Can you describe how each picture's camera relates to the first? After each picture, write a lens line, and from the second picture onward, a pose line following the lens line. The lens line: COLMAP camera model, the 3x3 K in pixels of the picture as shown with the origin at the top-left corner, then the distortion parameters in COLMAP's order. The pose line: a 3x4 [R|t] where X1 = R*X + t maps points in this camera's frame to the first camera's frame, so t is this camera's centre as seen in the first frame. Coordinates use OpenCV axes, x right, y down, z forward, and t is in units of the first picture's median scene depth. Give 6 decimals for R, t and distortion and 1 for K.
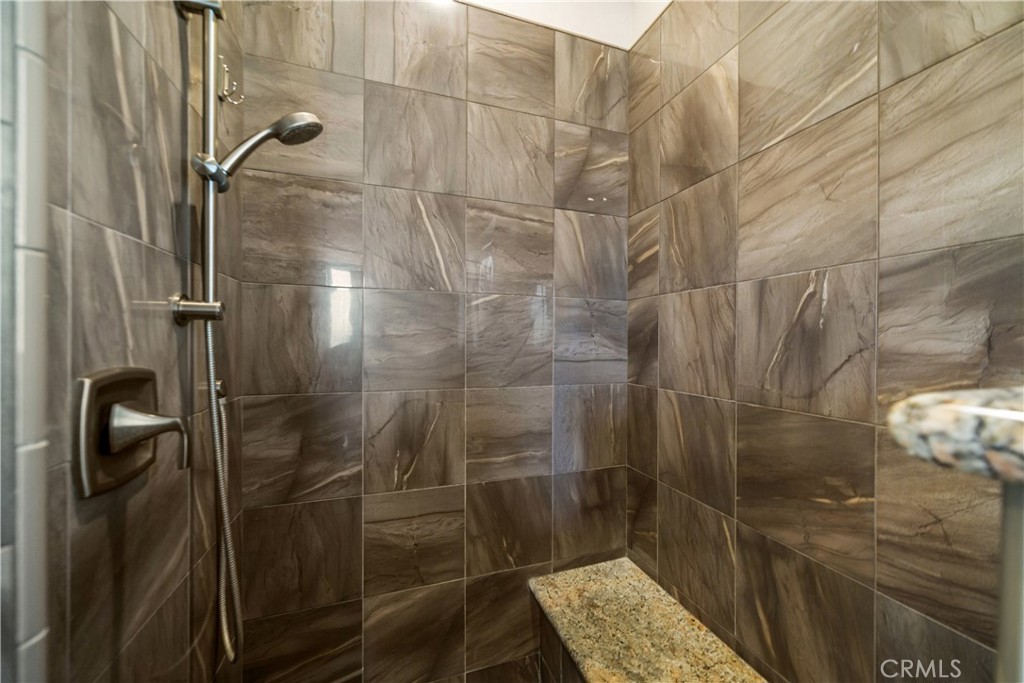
lens RADIAL K [[389.8, 0, 513.8], [0, 389.8, 341.9], [0, 0, 1]] dist [0.001739, 0.000068]
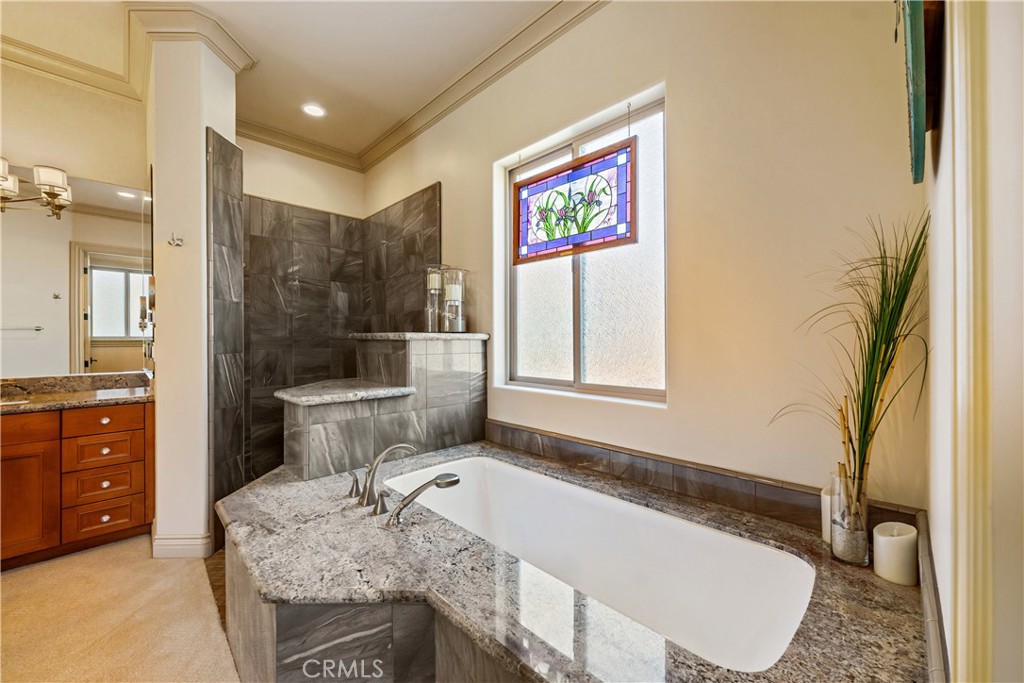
lens RADIAL K [[389.8, 0, 509.5], [0, 389.8, 339.6], [0, 0, 1]] dist [0.001739, 0.000068]
pose [[0.901290, -0.007289, 0.433156, 0.054713], [0.006723, 0.999973, 0.002840, 0.056064], [-0.433165, 0.000352, 0.901315, -2.027199]]
